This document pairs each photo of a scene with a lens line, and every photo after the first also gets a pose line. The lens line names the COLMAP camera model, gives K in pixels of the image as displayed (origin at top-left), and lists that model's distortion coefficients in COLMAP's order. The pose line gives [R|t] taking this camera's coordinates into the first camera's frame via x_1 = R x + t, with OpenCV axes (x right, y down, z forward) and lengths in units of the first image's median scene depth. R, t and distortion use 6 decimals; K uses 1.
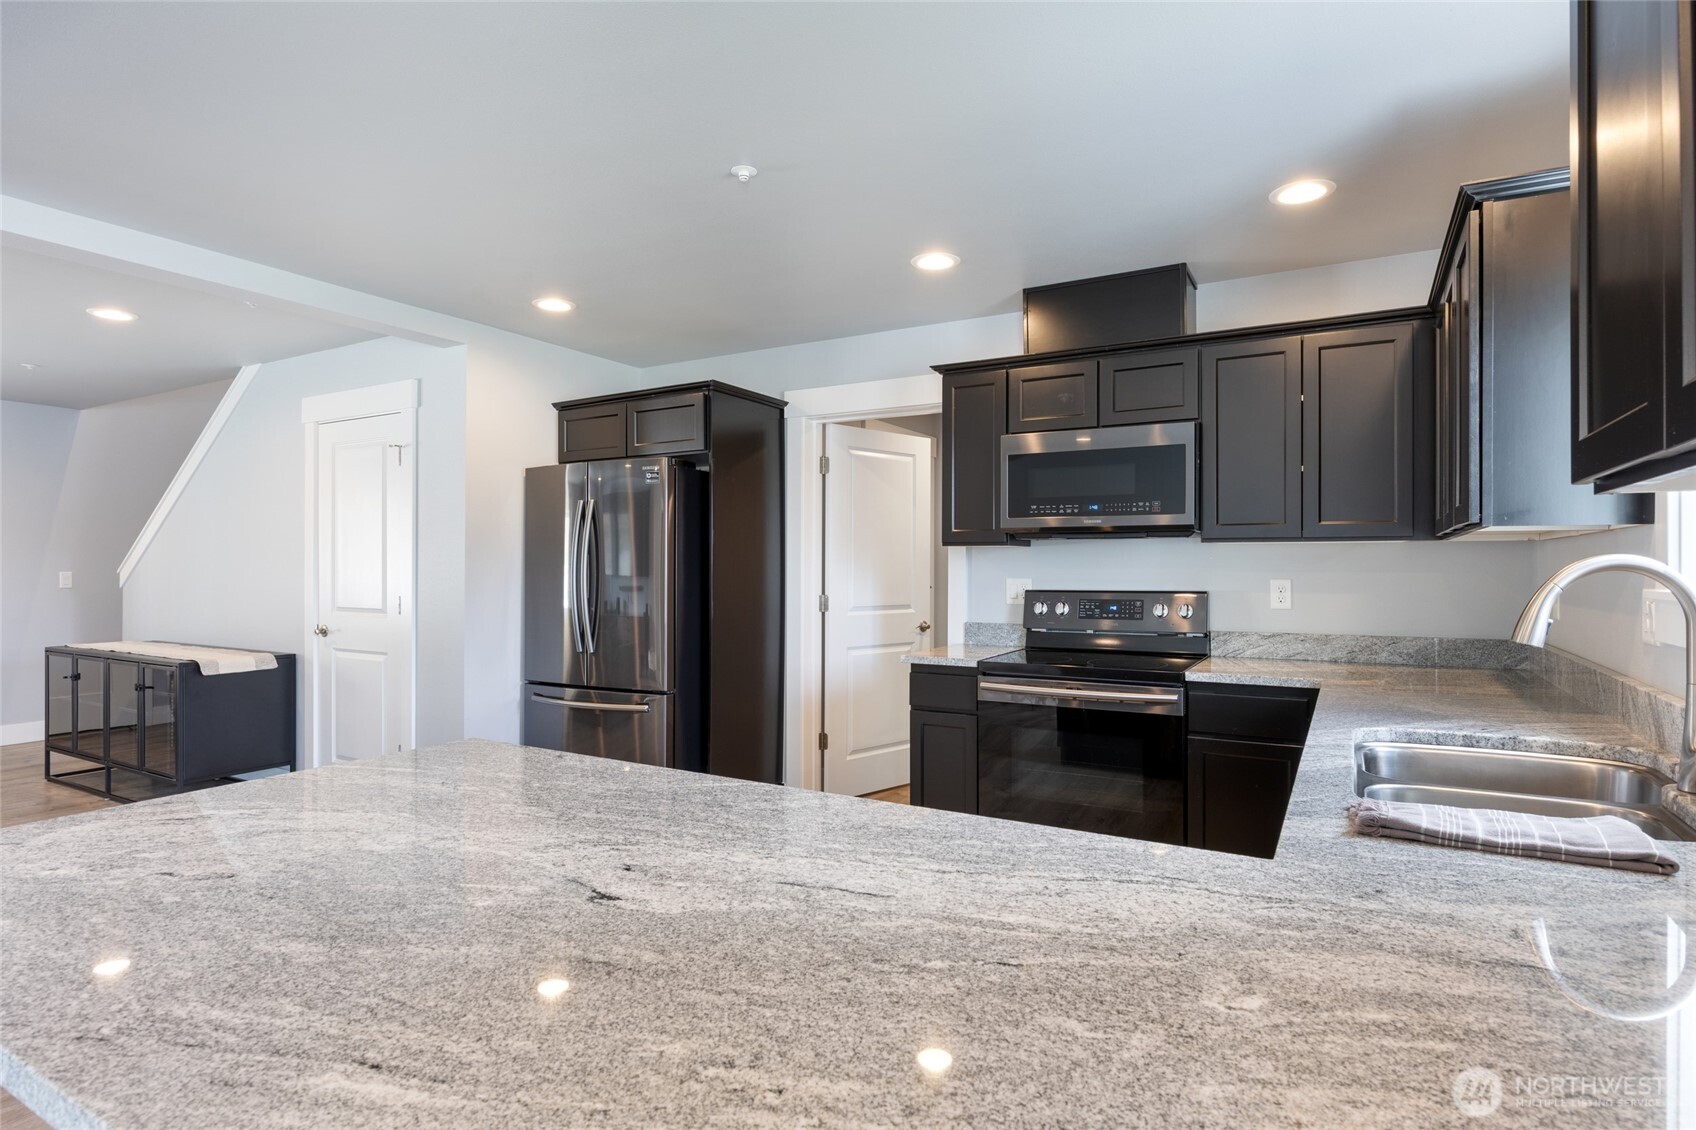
lens RADIAL K [[885.4, 0, 848.0], [0, 885.4, 565.0], [0, 0, 1]] dist [-0.002845, -0.001248]
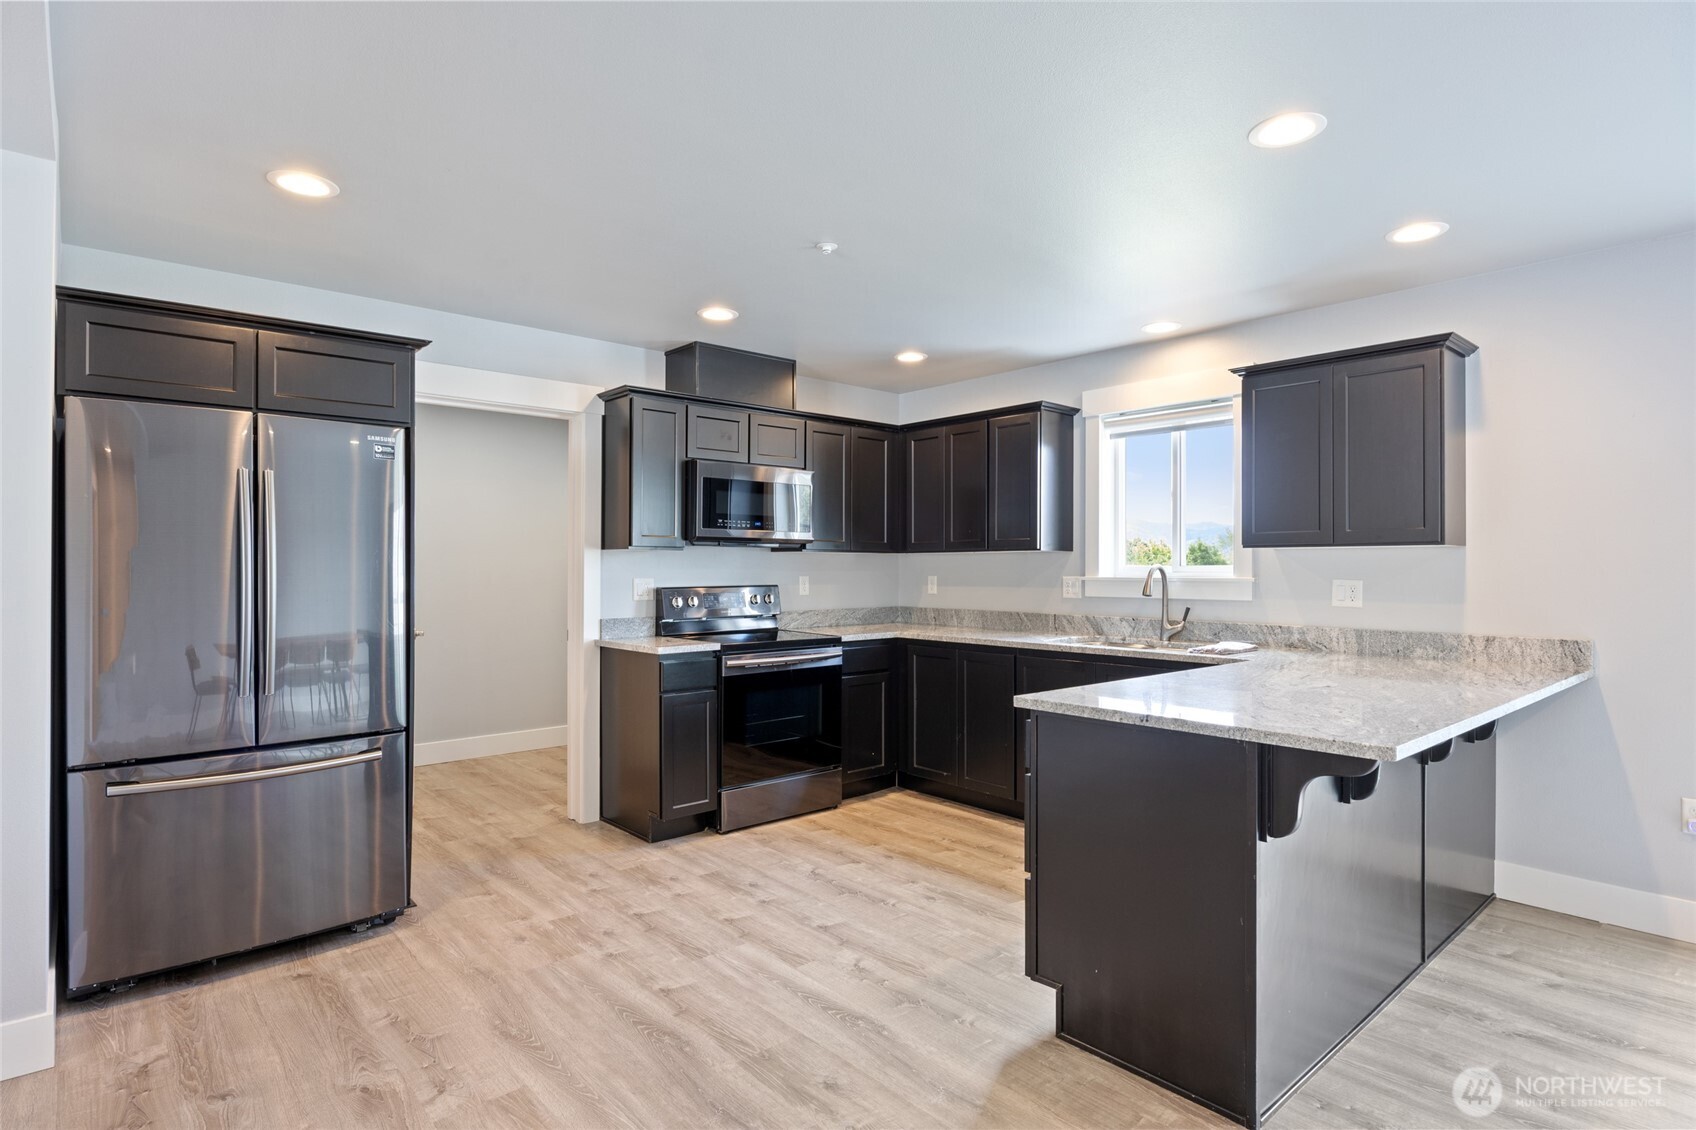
lens RADIAL K [[885.4, 0, 848.0], [0, 885.4, 565.0], [0, 0, 1]] dist [-0.002845, -0.001248]
pose [[0.310387, 0.001866, 0.950609, -0.866064], [-0.000857, 0.999998, -0.001683, -0.000284], [-0.950610, -0.000293, 0.310388, 0.400802]]
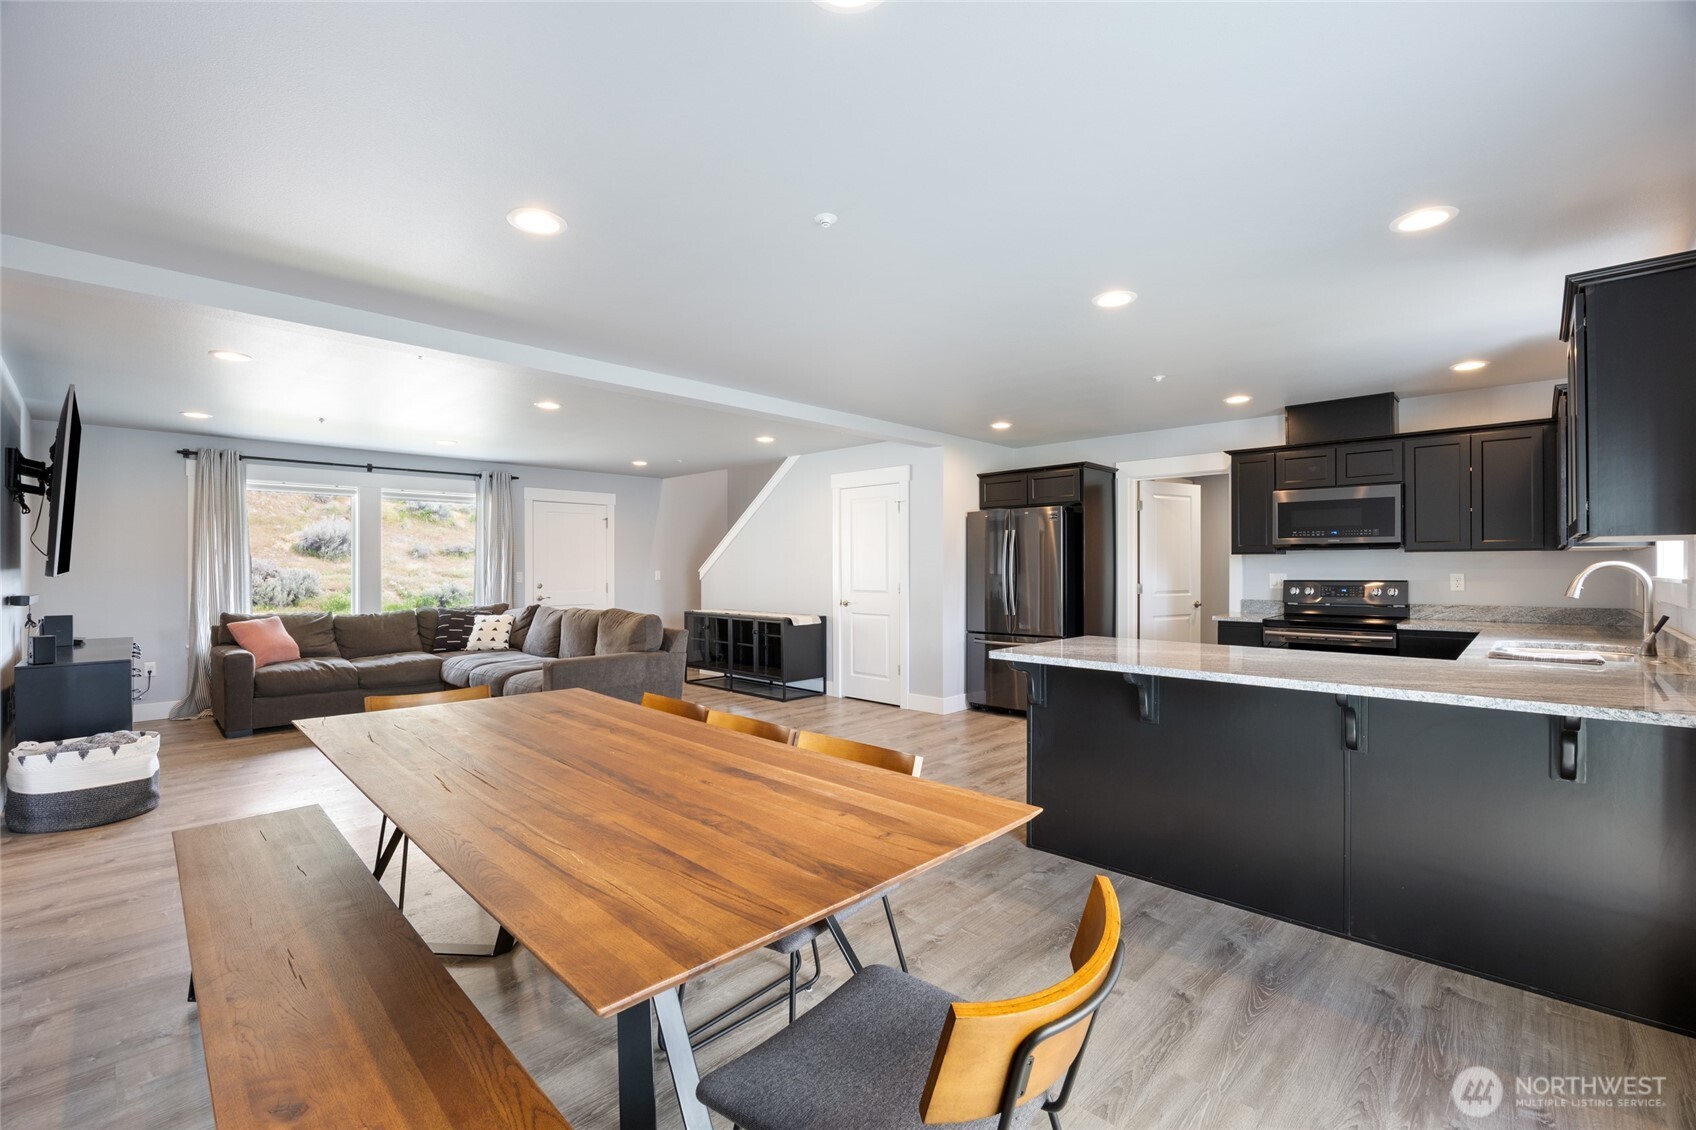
lens RADIAL K [[737.1, 0, 848.0], [0, 737.1, 565.0], [0, 0, 1]] dist [-0.010832, 0.000377]
pose [[0.971739, -0.003910, -0.236024, -0.286262], [0.003912, 0.999992, -0.000460, -0.003519], [0.236024, -0.000477, 0.971747, -0.580953]]
